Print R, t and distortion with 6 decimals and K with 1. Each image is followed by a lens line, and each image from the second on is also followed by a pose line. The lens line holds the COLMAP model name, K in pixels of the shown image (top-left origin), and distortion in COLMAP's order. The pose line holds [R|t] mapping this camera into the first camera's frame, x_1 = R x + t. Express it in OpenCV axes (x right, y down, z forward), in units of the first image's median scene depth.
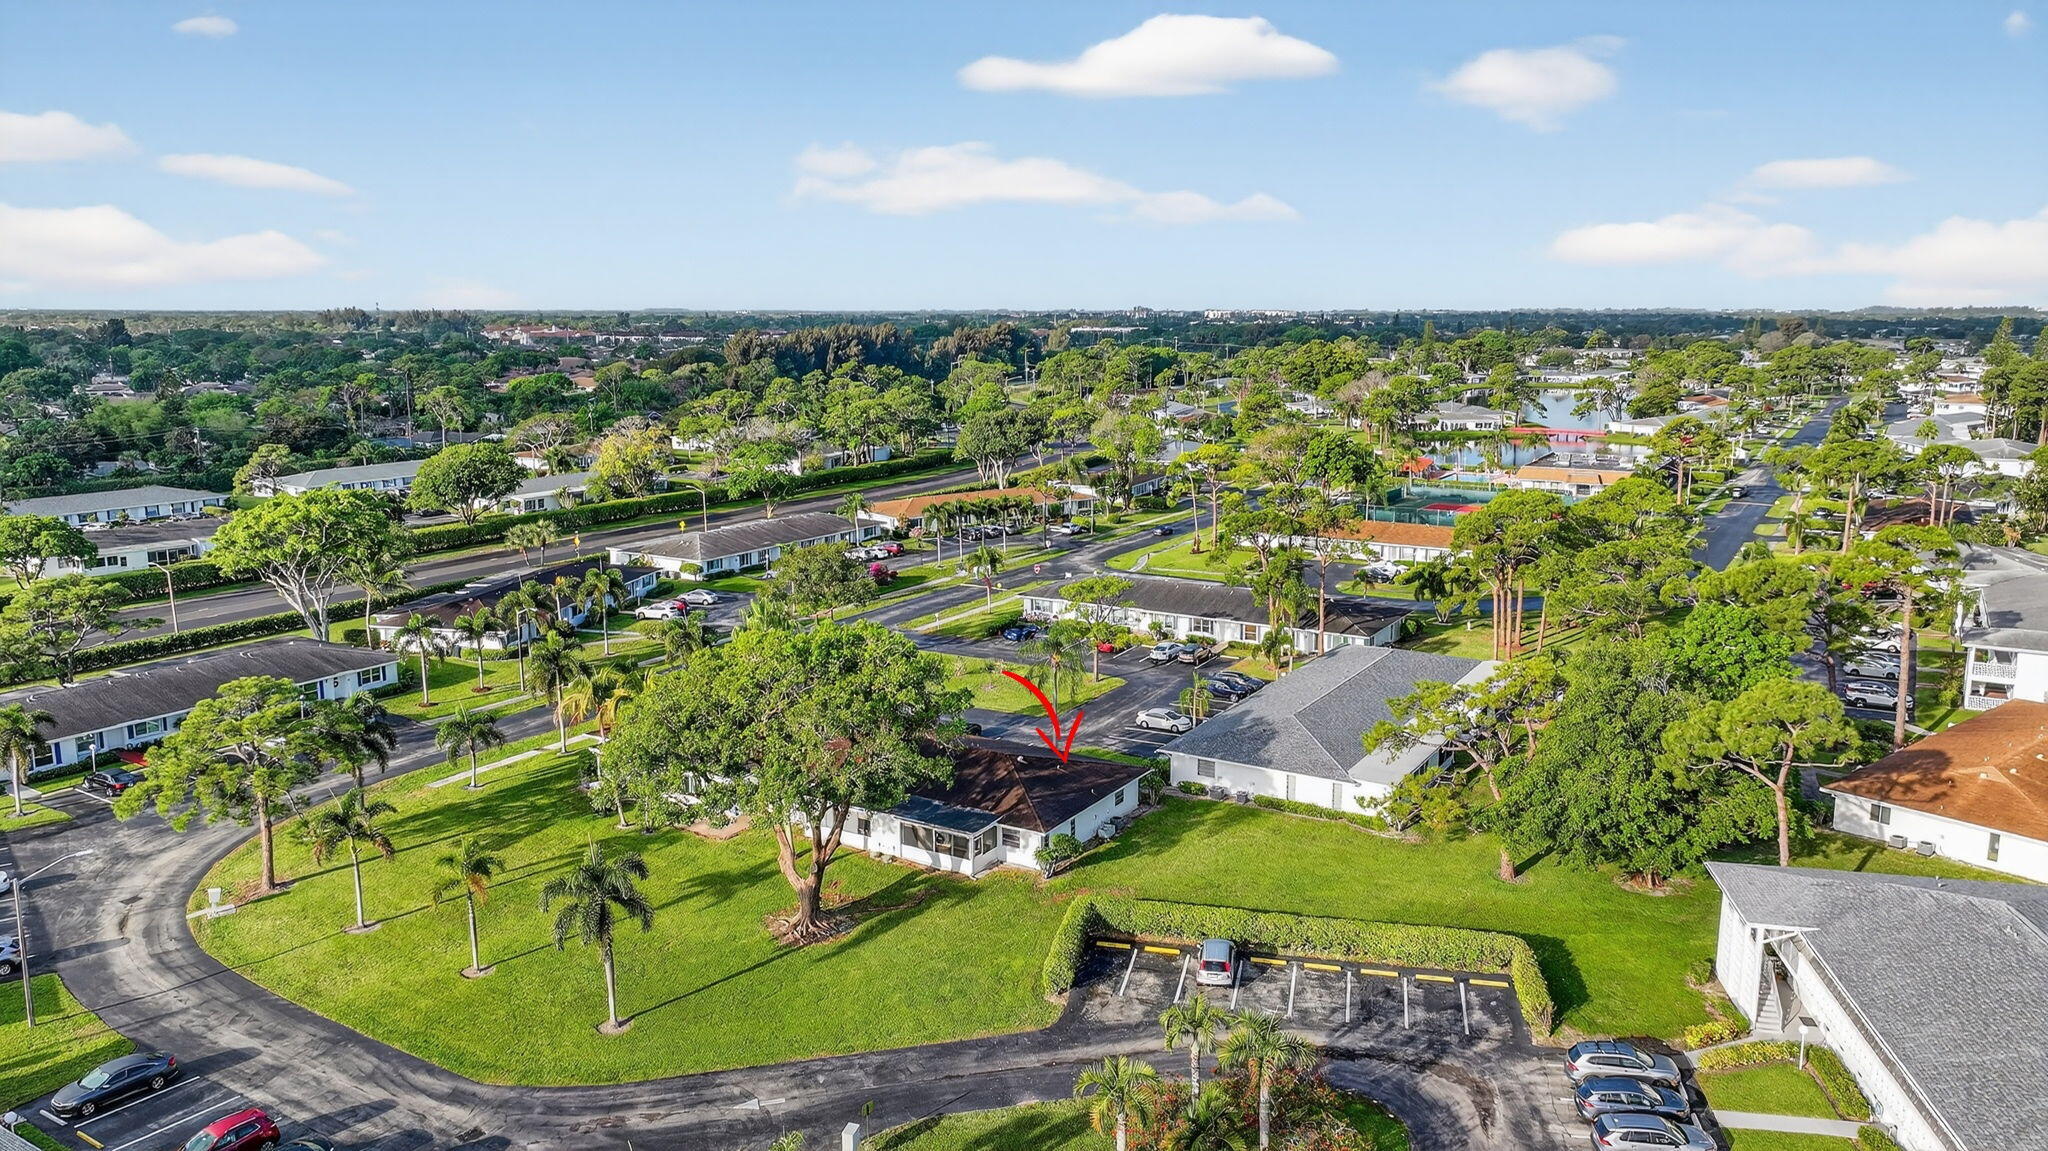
lens RADIAL K [[1431.4, 0, 1030.5], [0, 1431.4, 578.6], [0, 0, 1]] dist [0.004887, -0.003234]
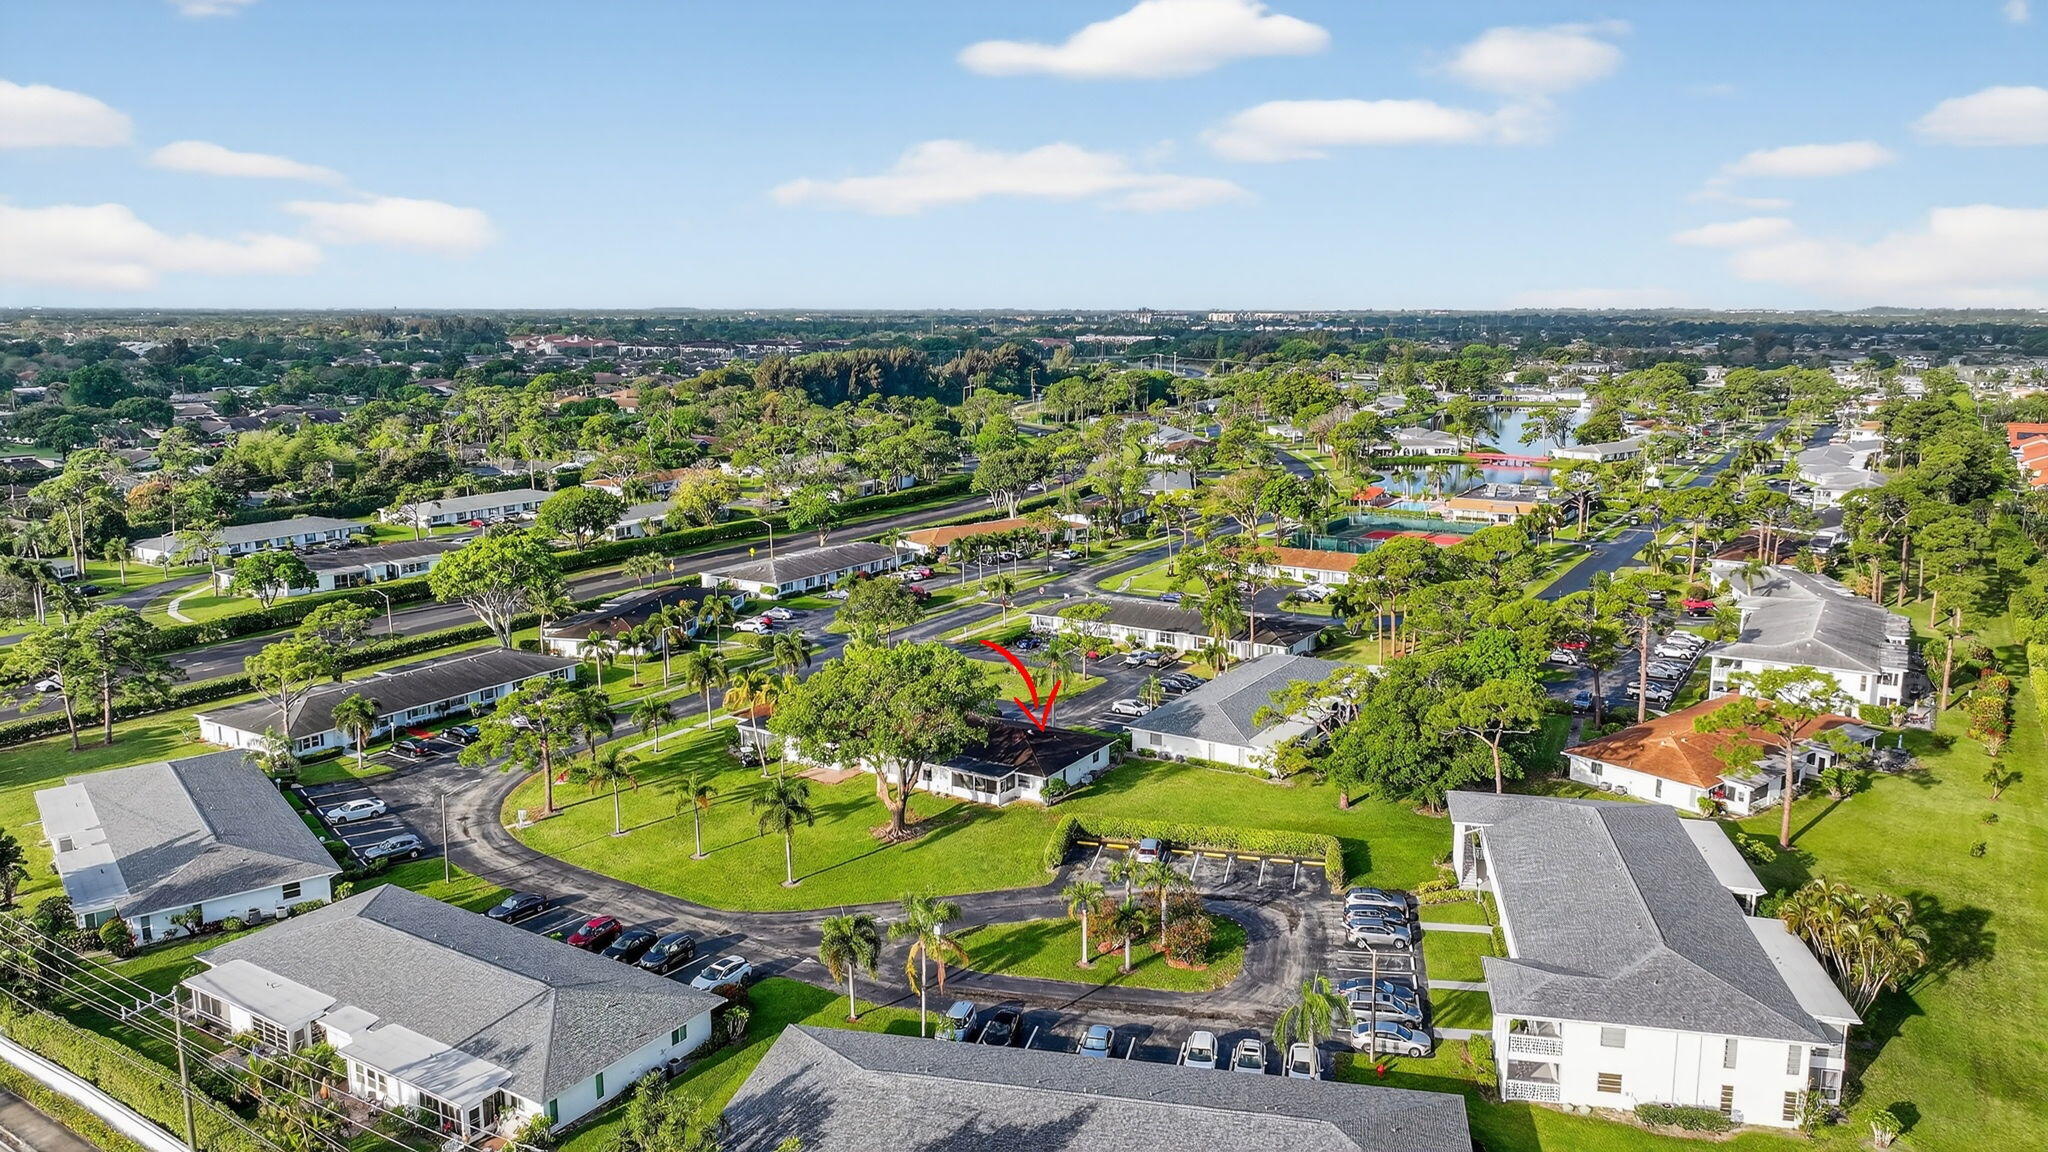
lens RADIAL K [[1431.4, 0, 1030.5], [0, 1431.4, 579.1], [0, 0, 1]] dist [0.004887, -0.003234]
pose [[0.999991, 0.001254, -0.004065, -0.000377], [-0.001245, 0.999997, 0.002056, -0.028510], [0.004068, -0.002051, 0.999990, -0.383826]]
